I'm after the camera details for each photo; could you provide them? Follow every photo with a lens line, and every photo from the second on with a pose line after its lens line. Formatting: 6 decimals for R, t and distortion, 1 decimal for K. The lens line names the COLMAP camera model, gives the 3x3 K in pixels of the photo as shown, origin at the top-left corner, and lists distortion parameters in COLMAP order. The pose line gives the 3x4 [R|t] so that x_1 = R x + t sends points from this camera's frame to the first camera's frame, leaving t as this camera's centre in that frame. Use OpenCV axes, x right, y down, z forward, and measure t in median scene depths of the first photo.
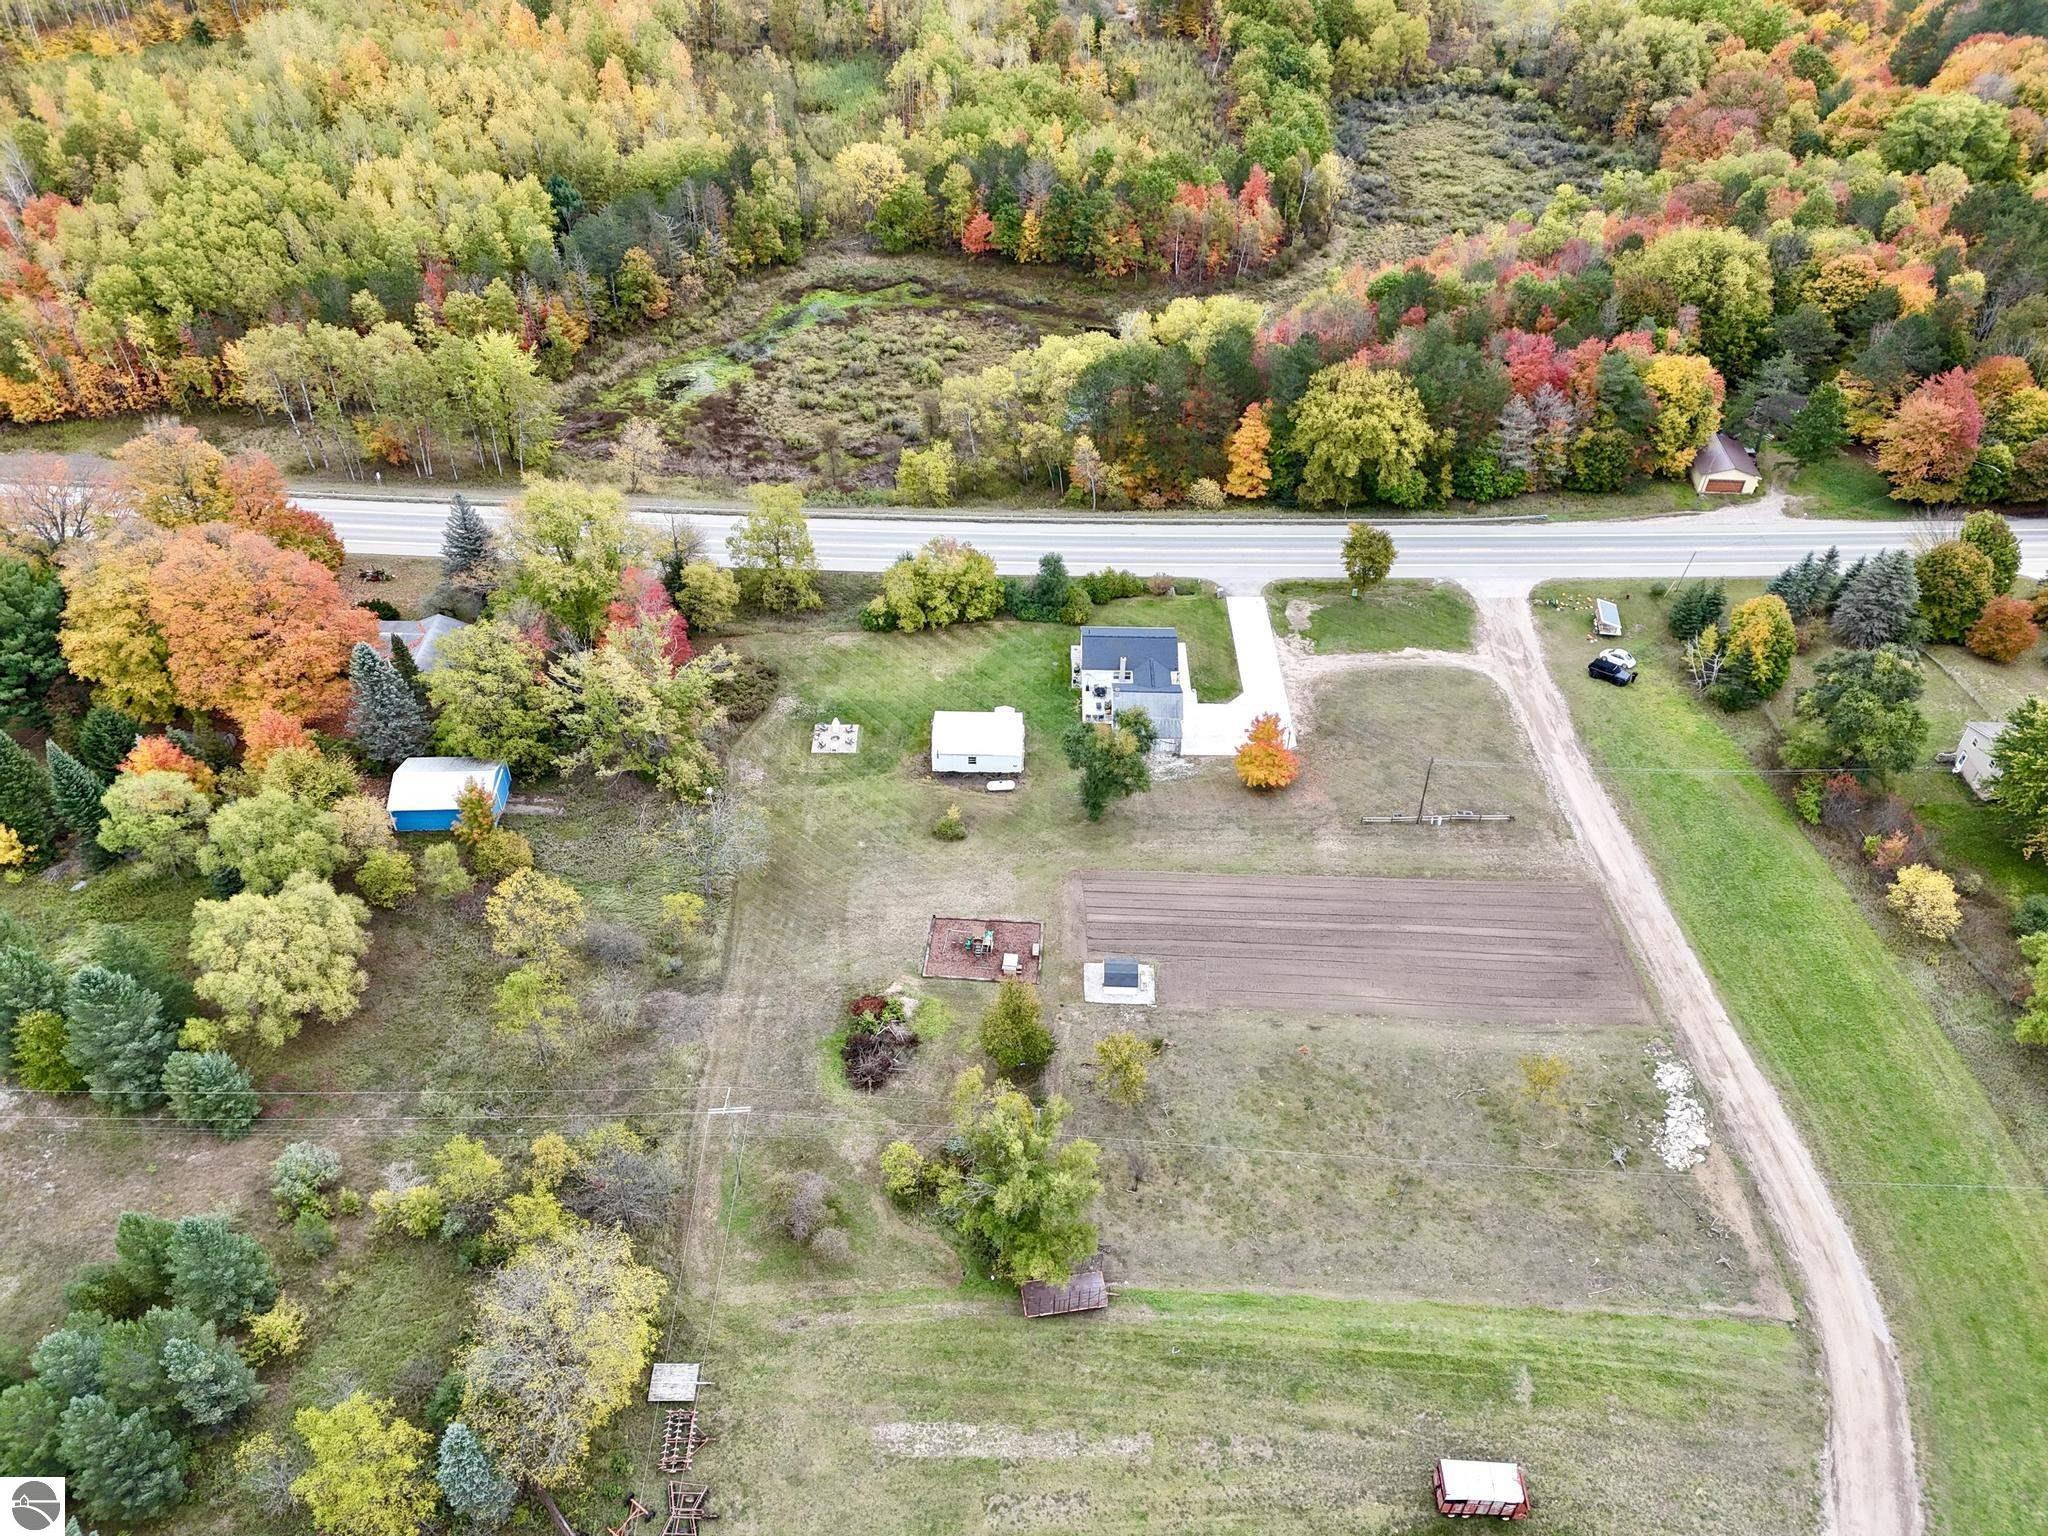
lens RADIAL K [[1488.0, 0, 1015.5], [0, 1488.0, 763.2], [0, 0, 1]] dist [0.083923, -0.087406]
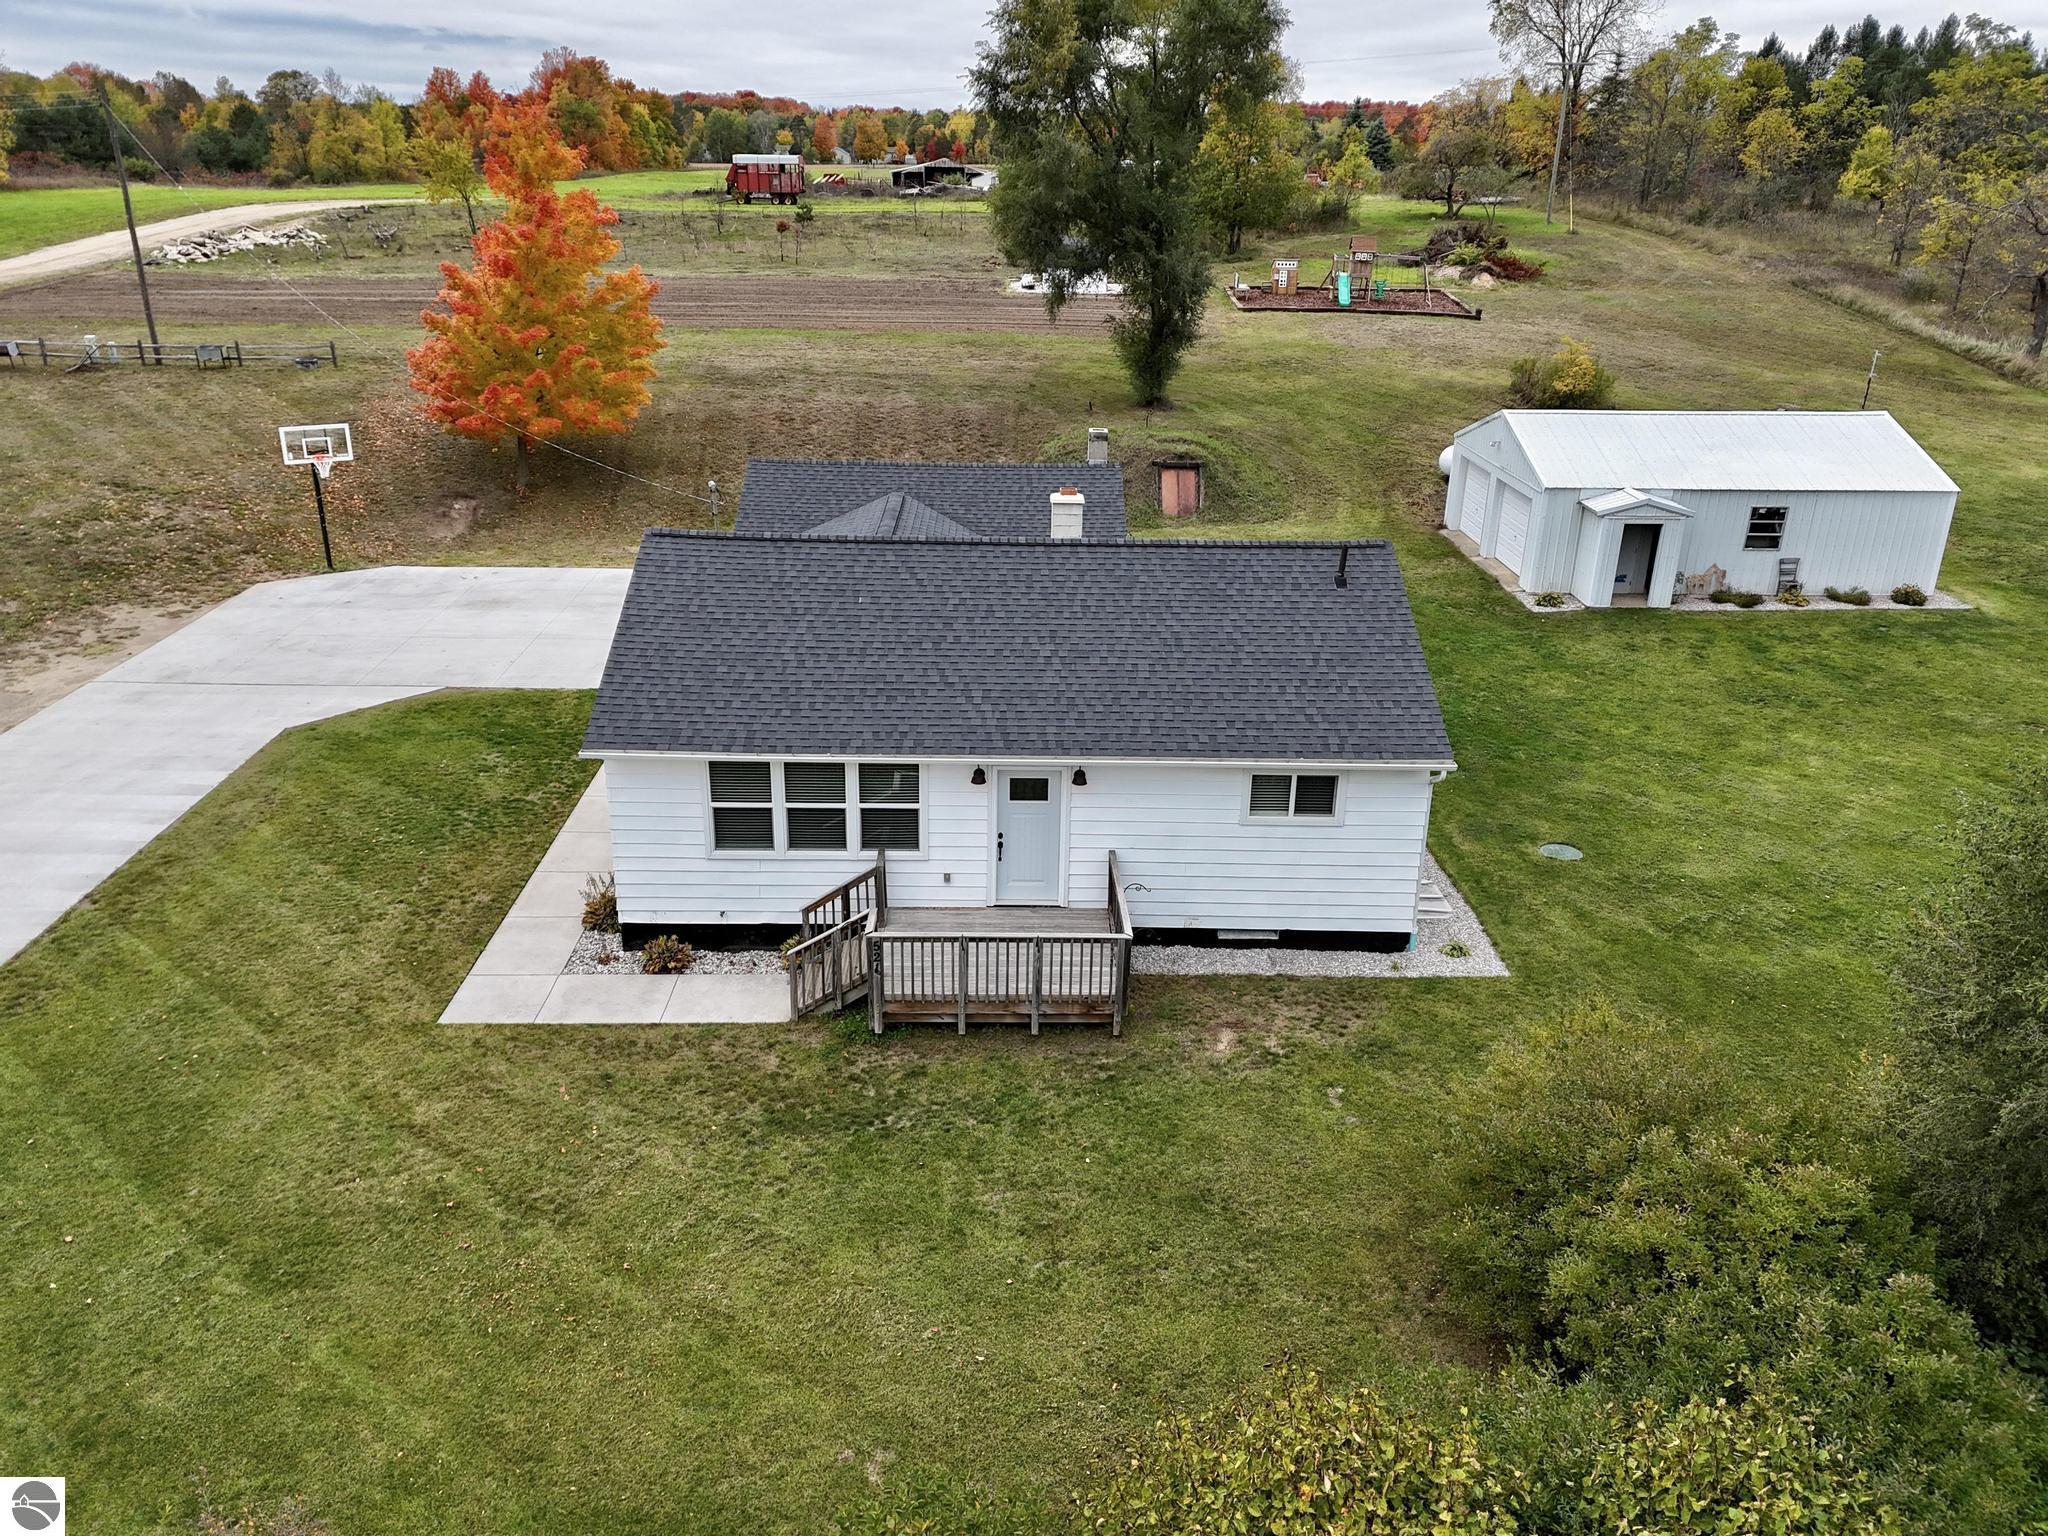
lens RADIAL K [[1488.0, 0, 1028.5], [0, 1488.0, 770.4], [0, 0, 1]] dist [0.083923, -0.087406]
pose [[-0.999063, -0.014617, -0.040740, 0.078218], [-0.042872, 0.463587, 0.885014, -0.182960], [0.005950, 0.885931, -0.463779, 1.037554]]
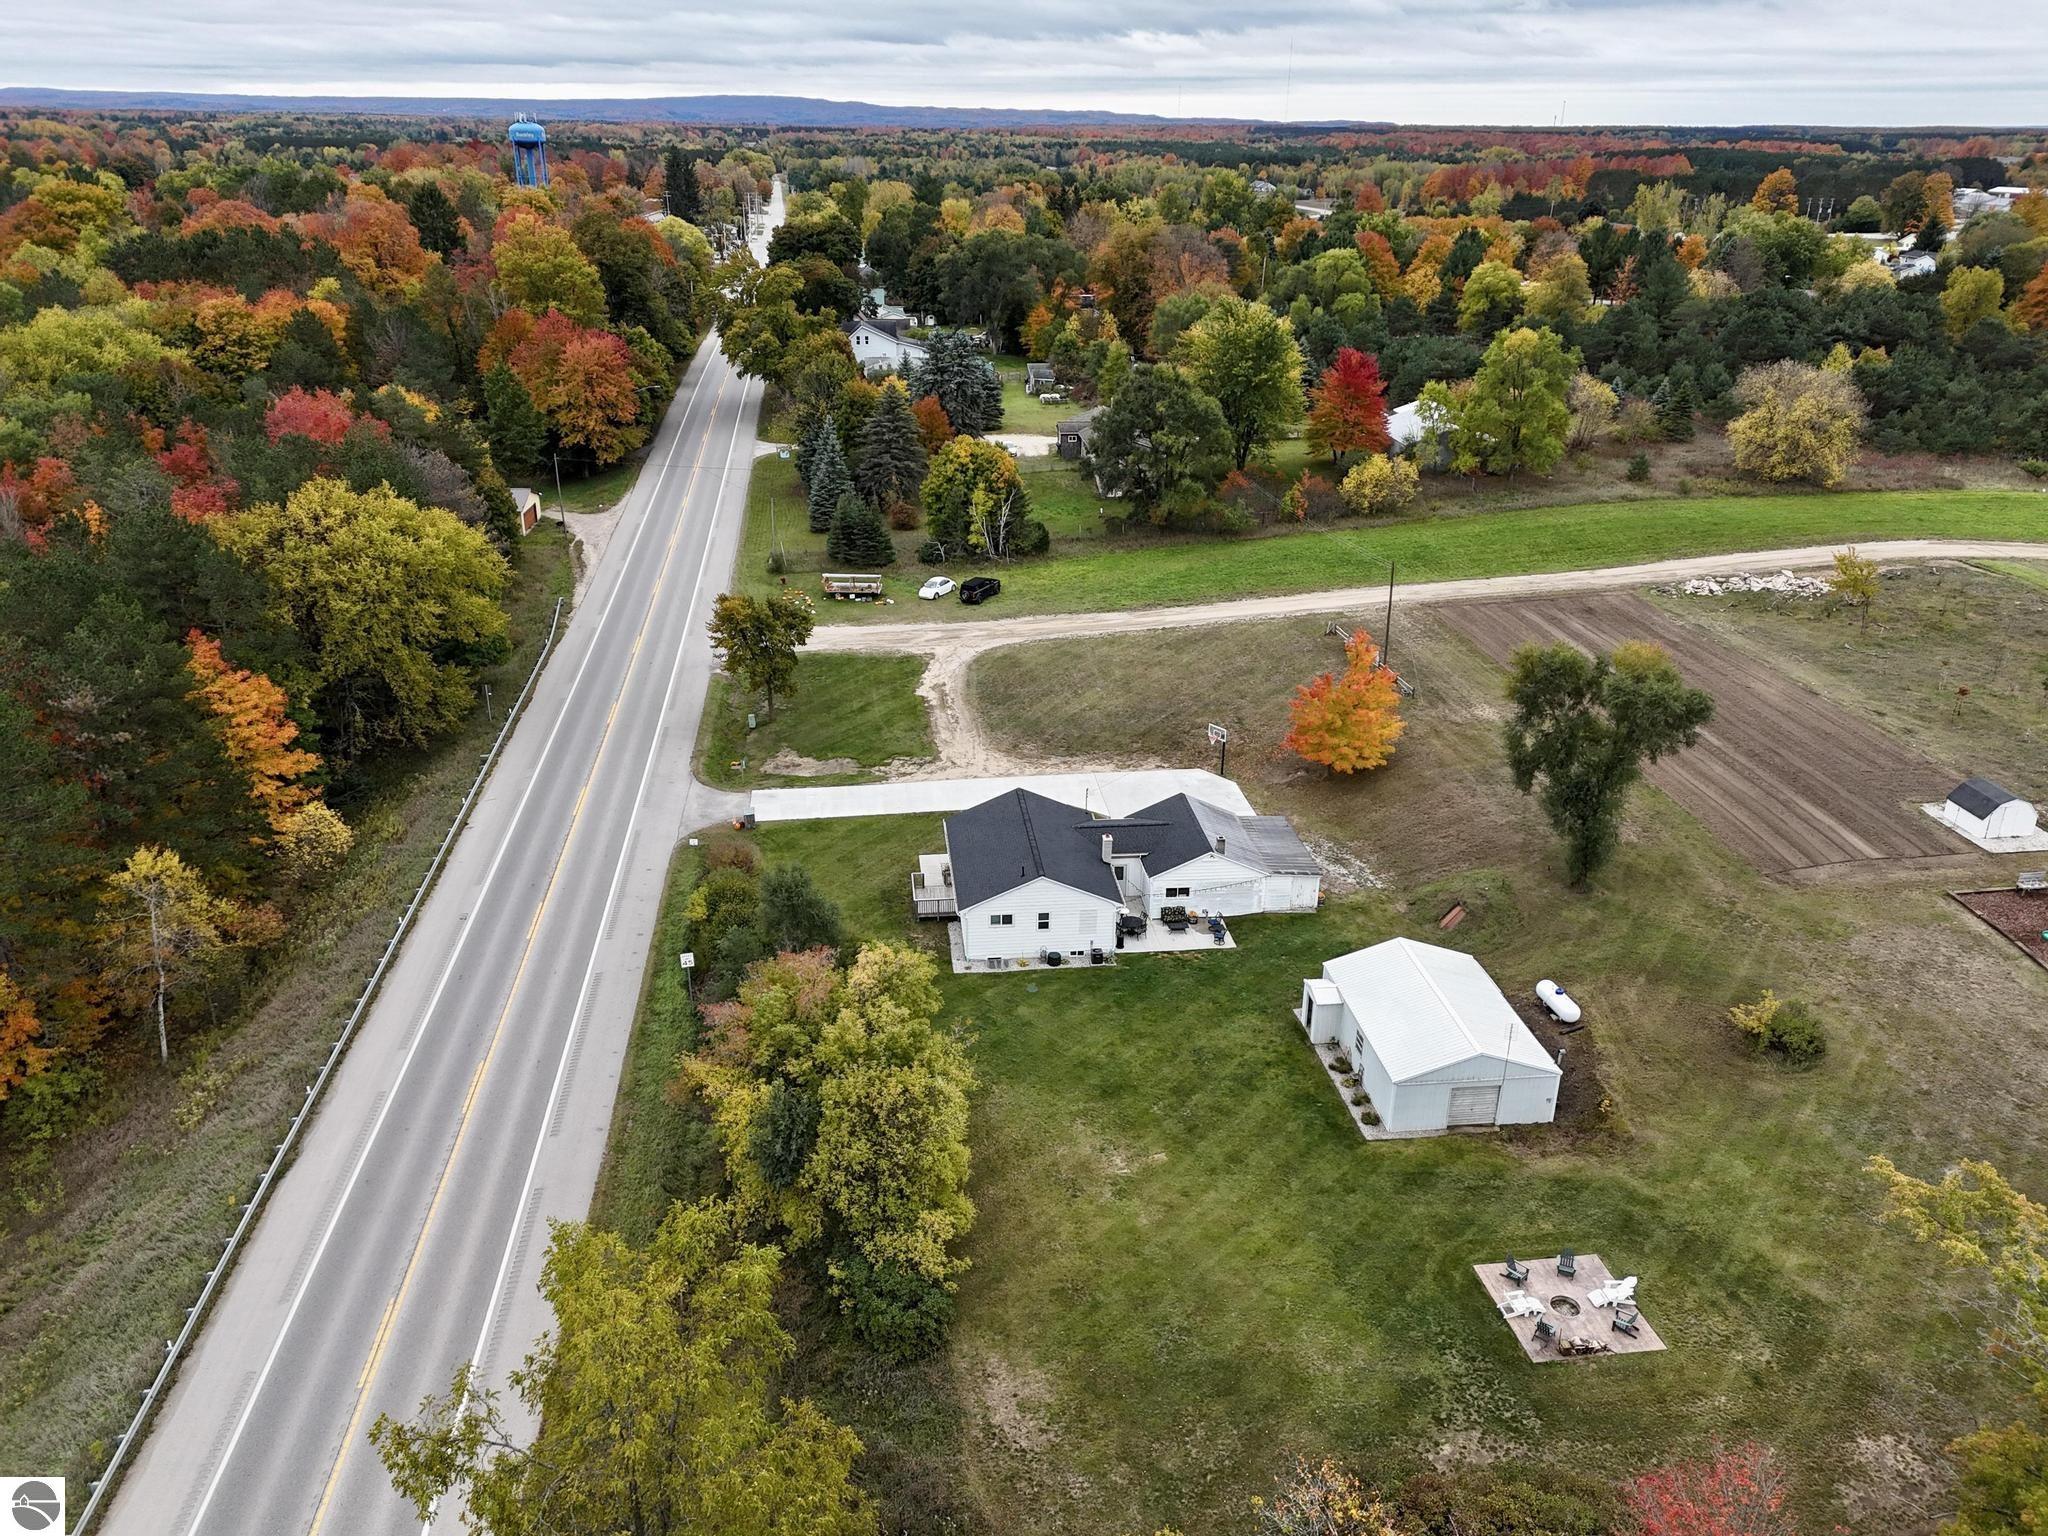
lens RADIAL K [[1488.0, 0, 1023.4], [0, 1488.0, 768.8], [0, 0, 1]] dist [0.083923, -0.087406]
pose [[-0.129271, -0.403867, 0.905638, -0.324390], [0.630990, 0.671034, 0.389313, -0.270454], [-0.764945, 0.621775, 0.168091, 0.877521]]
